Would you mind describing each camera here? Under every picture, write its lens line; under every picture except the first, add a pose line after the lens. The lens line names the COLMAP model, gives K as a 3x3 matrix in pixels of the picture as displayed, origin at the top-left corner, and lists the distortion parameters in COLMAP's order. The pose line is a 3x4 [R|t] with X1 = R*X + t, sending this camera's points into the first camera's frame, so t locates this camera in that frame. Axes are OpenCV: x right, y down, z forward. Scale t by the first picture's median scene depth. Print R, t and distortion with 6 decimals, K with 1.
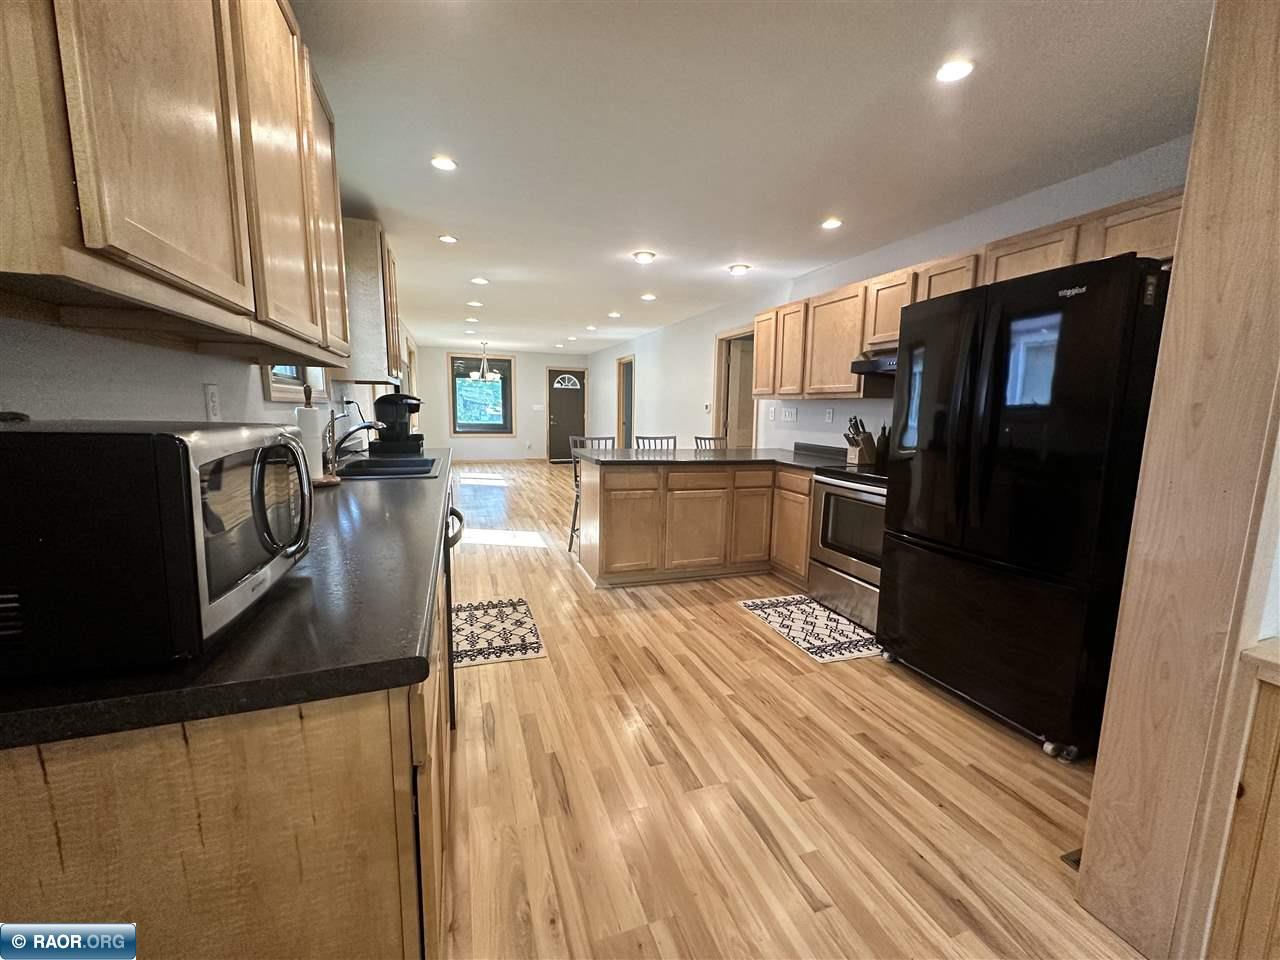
lens RADIAL K [[508.7, 0, 640.8], [0, 508.7, 479.3], [0, 0, 1]] dist [-0.001799, 0.000310]
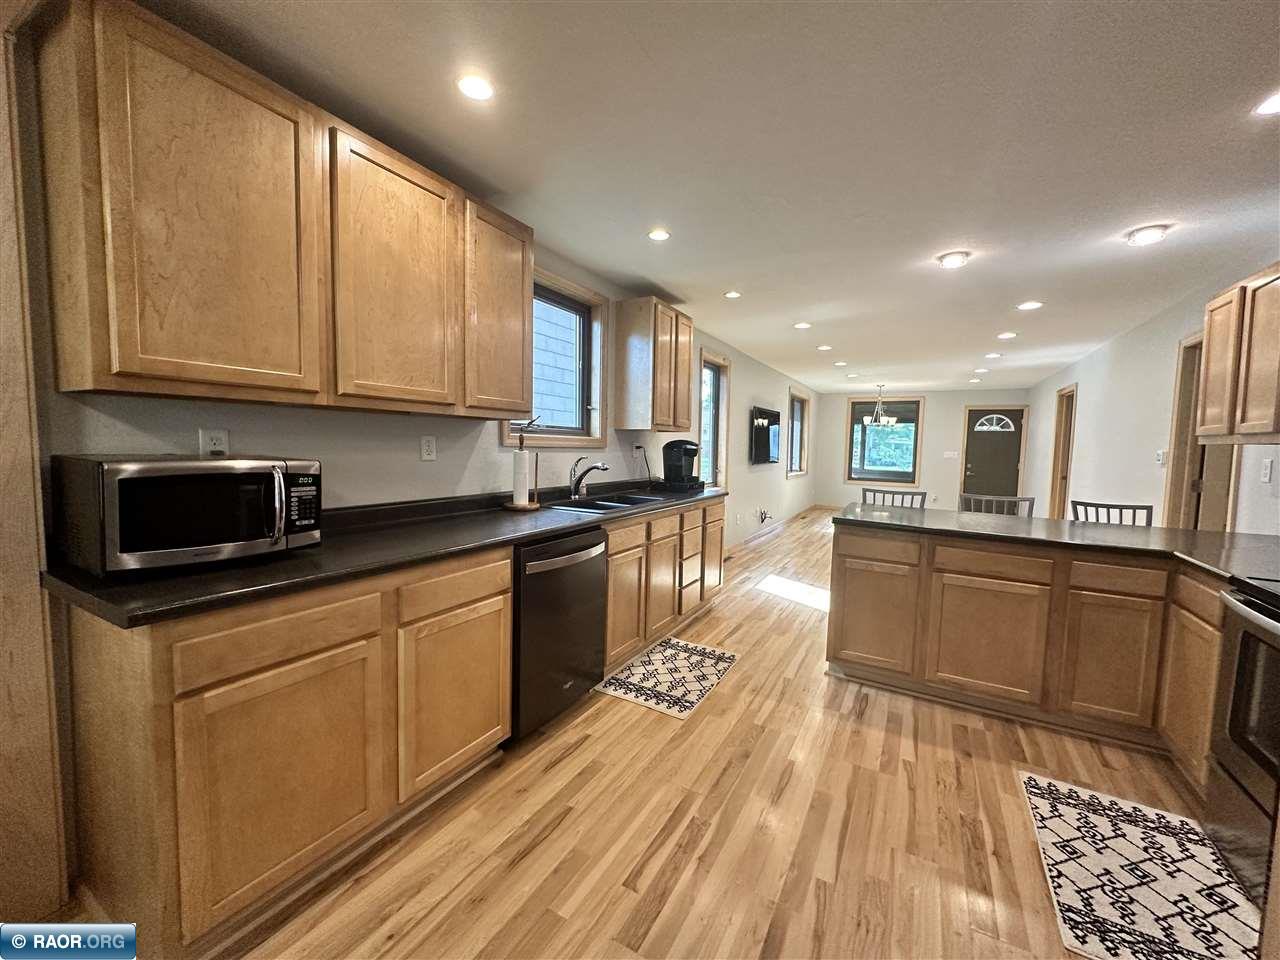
lens RADIAL K [[508.7, 0, 640.2], [0, 508.7, 481.3], [0, 0, 1]] dist [-0.001799, 0.000310]
pose [[0.656388, 0.052495, -0.752595, 0.321231], [-0.116283, 0.992695, -0.032176, -0.031817], [0.745408, 0.108634, 0.657697, 0.210809]]
